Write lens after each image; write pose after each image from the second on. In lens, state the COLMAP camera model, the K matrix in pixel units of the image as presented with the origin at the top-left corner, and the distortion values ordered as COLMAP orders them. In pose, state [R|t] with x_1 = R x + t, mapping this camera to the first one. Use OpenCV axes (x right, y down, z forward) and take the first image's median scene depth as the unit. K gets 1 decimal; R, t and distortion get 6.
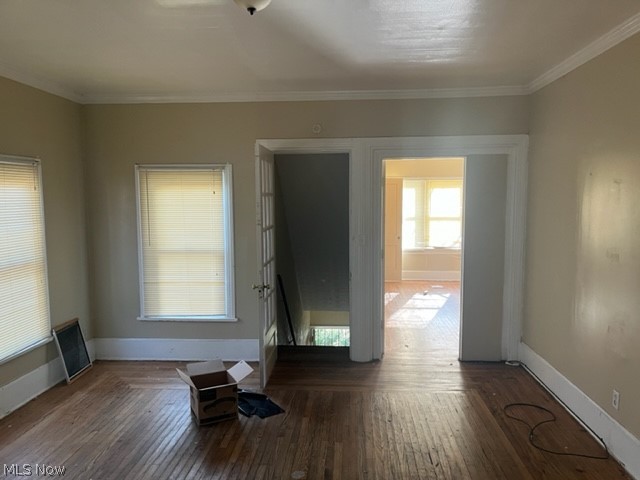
lens RADIAL K [[489.1, 0, 317.8], [0, 489.1, 239.3], [0, 0, 1]] dist [0.003876, -0.000409]
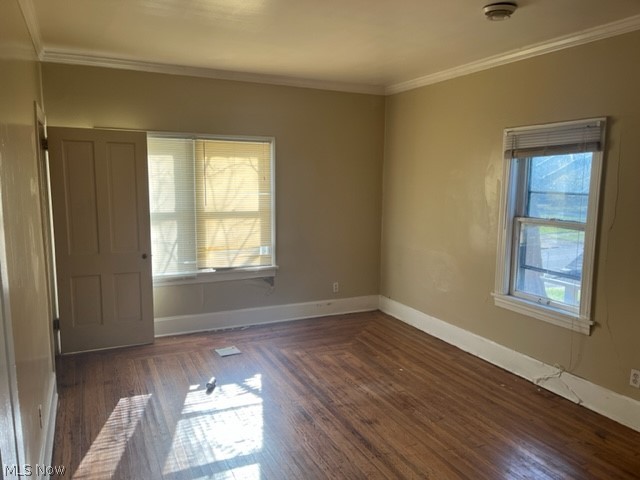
lens RADIAL K [[489.1, 0, 317.6], [0, 489.1, 240.9], [0, 0, 1]] dist [0.003876, -0.000409]
pose [[0.875536, -0.060792, 0.479313, 0.084751], [0.026166, 0.996563, 0.078599, -0.053861], [-0.482444, -0.056274, 0.874117, 0.496788]]
